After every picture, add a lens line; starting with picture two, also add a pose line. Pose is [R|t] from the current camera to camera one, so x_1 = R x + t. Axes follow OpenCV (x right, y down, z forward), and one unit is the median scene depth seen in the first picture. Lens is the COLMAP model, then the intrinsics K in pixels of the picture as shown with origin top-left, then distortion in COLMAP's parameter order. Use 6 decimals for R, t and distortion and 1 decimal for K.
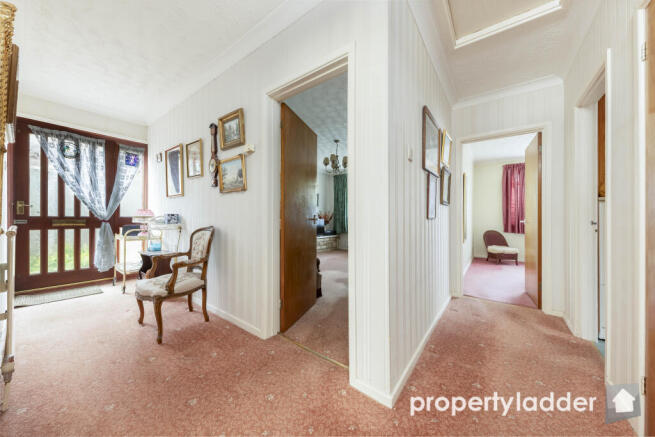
lens RADIAL K [[224.9, 0, 328.6], [0, 224.9, 214.2], [0, 0, 1]] dist [-0.002555, -0.000156]
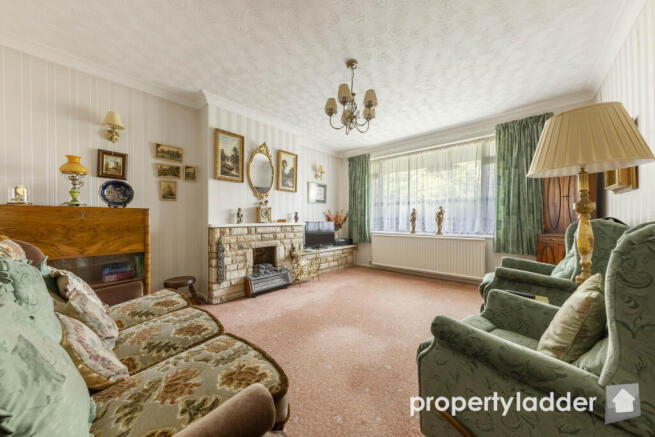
lens RADIAL K [[224.9, 0, 326.7], [0, 224.9, 216.6], [0, 0, 1]] dist [-0.002555, -0.000156]
pose [[0.996497, -0.002503, -0.083586, 0.013807], [0.002871, 0.999987, 0.004289, 0.004017], [0.083574, -0.004514, 0.996491, 0.323144]]
